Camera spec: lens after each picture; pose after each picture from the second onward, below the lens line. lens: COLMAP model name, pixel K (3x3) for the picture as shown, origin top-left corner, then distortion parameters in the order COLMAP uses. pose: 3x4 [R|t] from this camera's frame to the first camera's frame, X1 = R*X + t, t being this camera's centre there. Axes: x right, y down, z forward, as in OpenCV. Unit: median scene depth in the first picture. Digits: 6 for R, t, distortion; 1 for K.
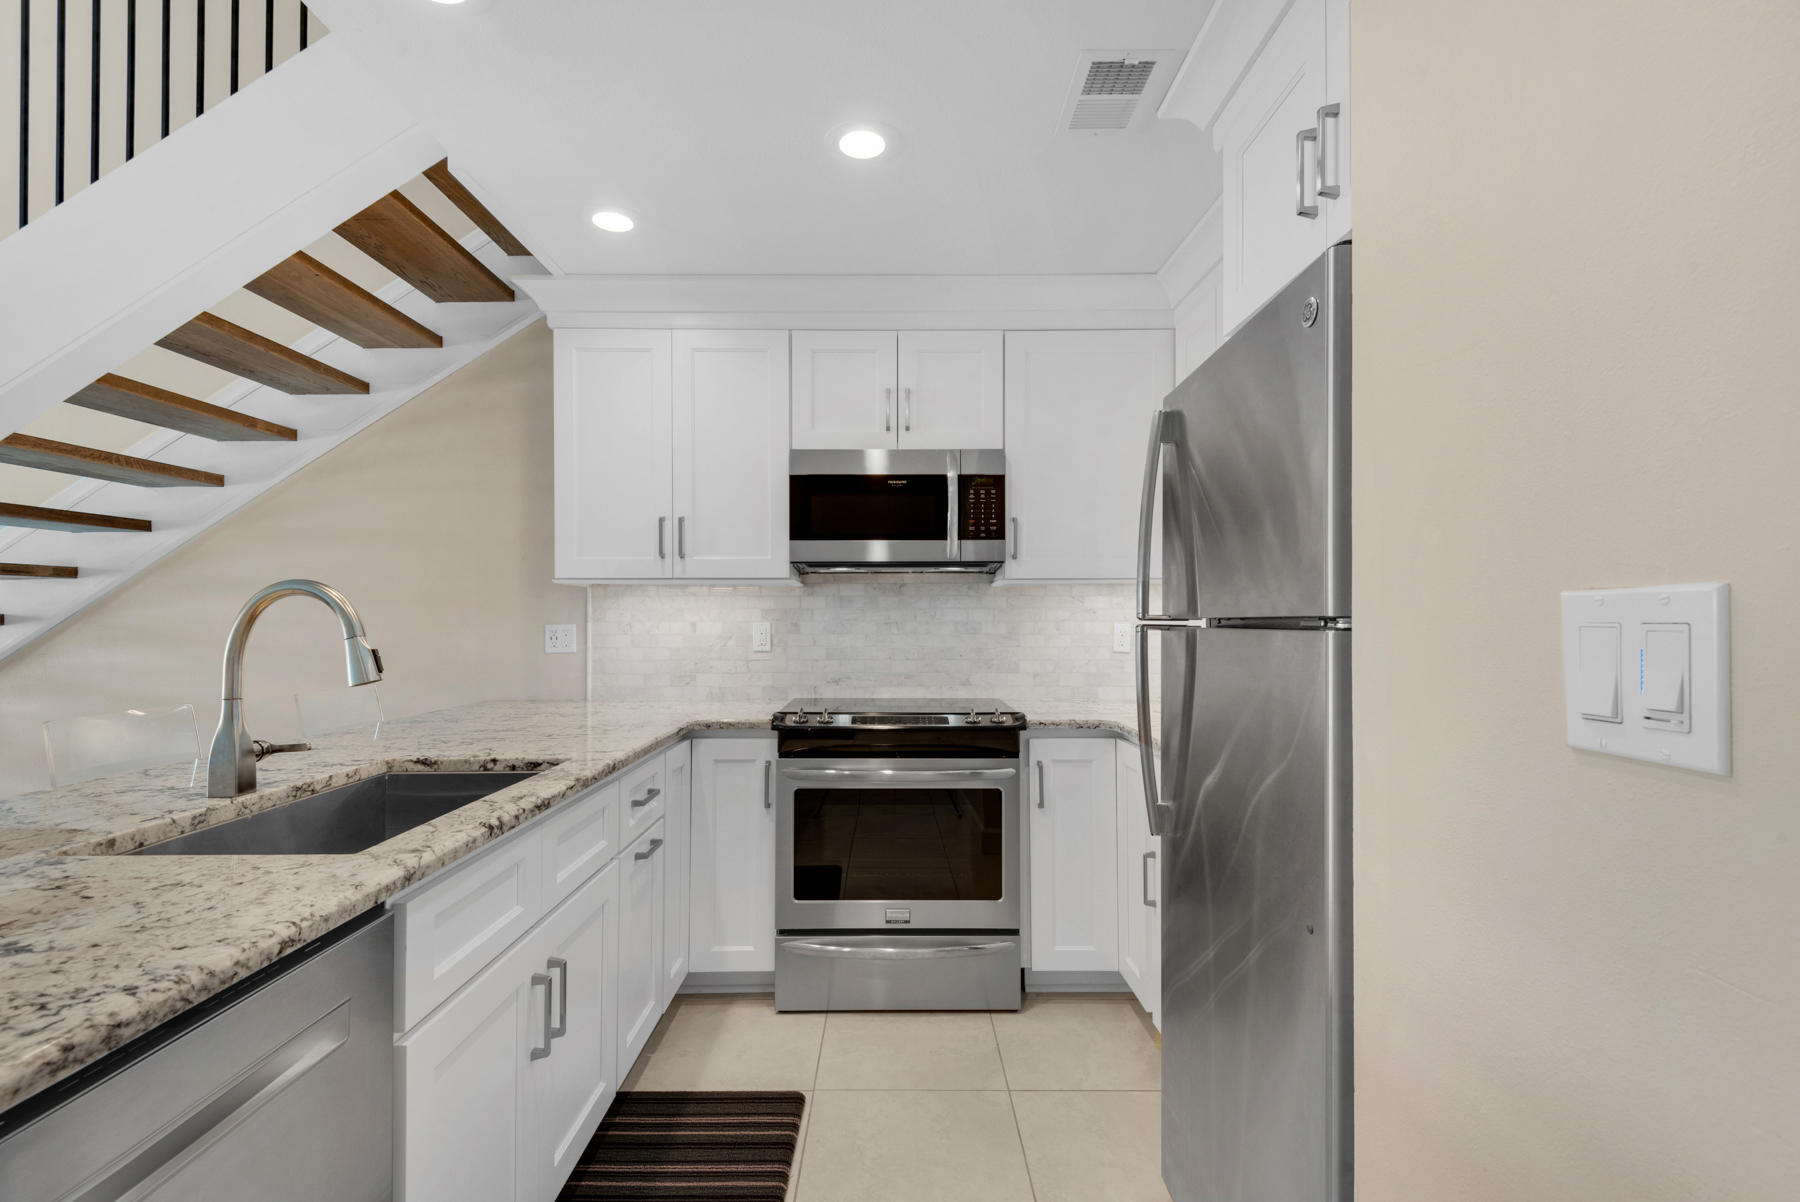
lens RADIAL K [[824.9, 0, 902.8], [0, 824.9, 614.5], [0, 0, 1]] dist [0.020483, -0.008186]
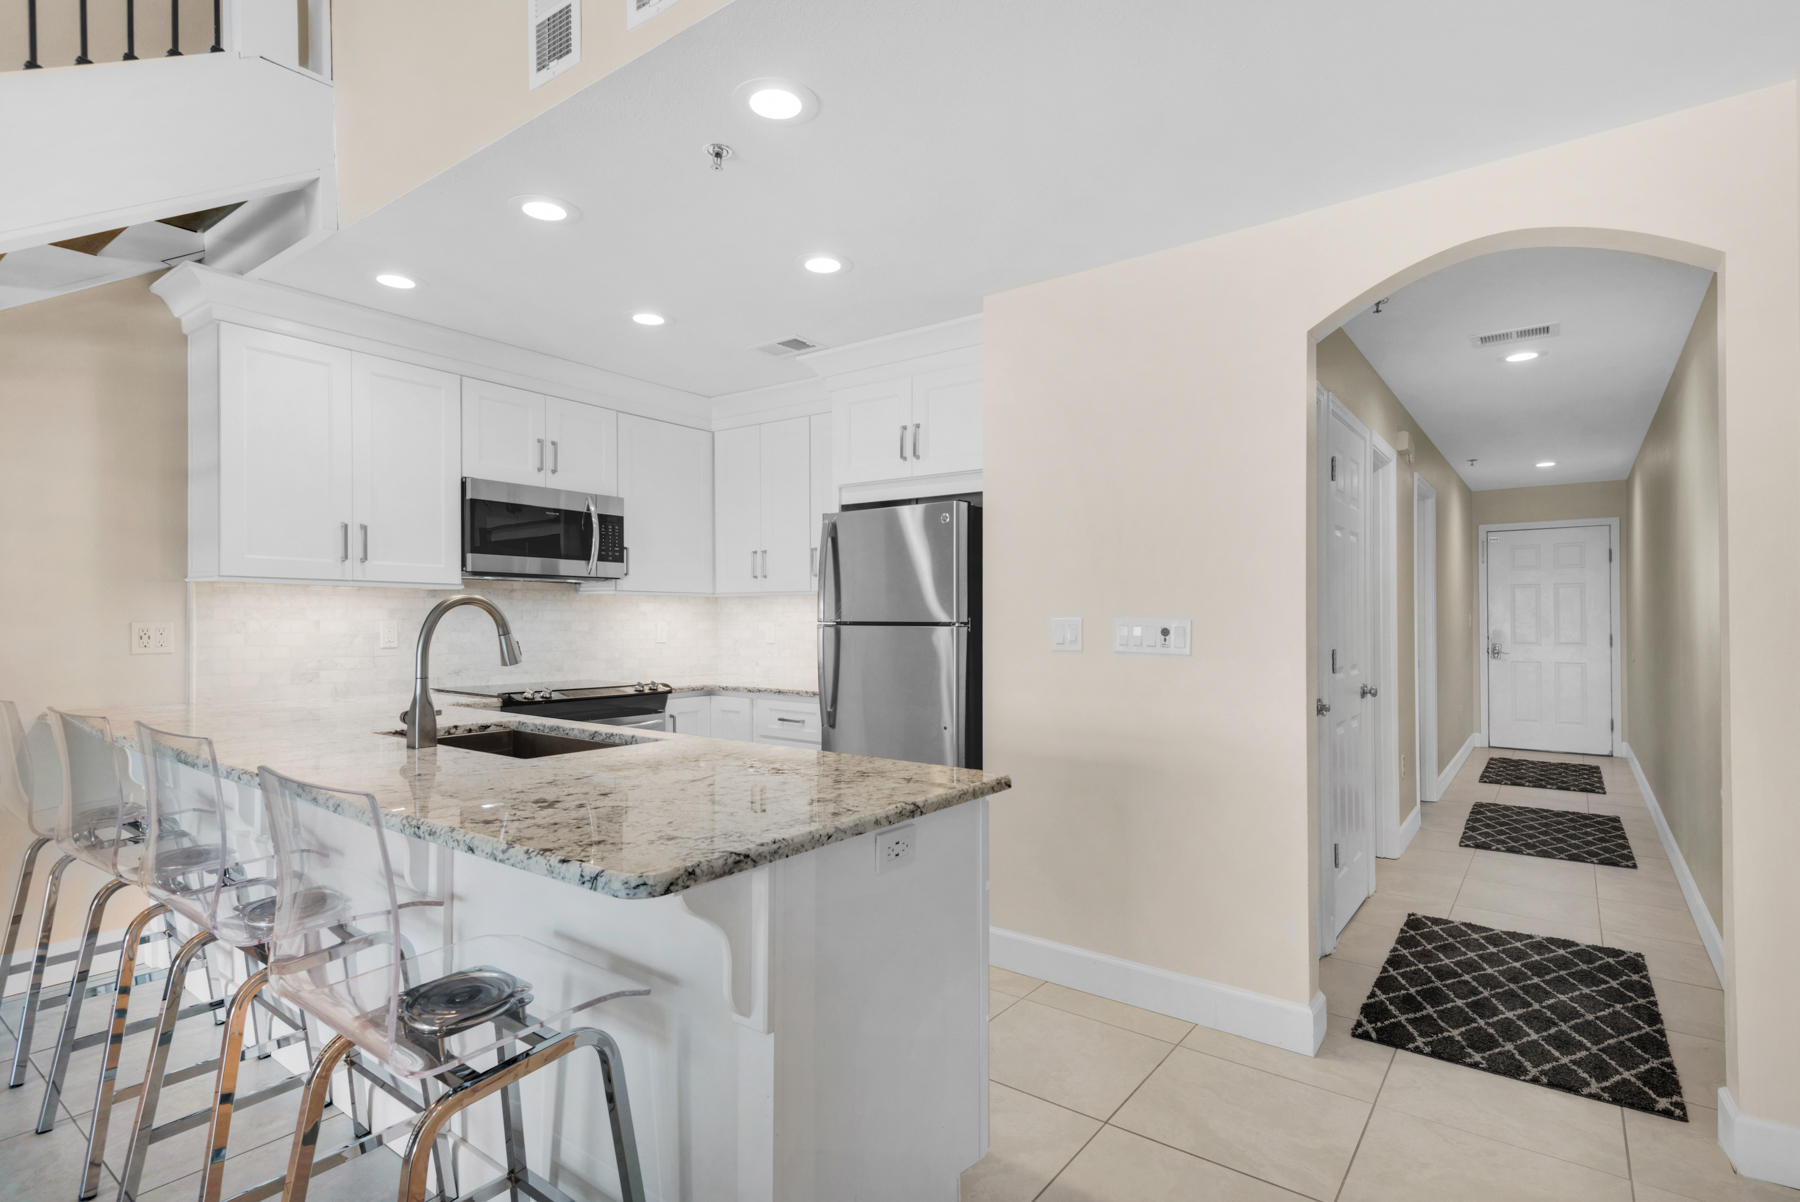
lens RADIAL K [[863.4, 0, 928.4], [0, 863.4, 629.2], [0, 0, 1]] dist [-0.005550, -0.002107]
pose [[0.575431, -0.005052, 0.817835, -0.691409], [-0.012161, 0.999818, 0.014733, -0.005365], [-0.817760, -0.018423, 0.575264, -0.238332]]
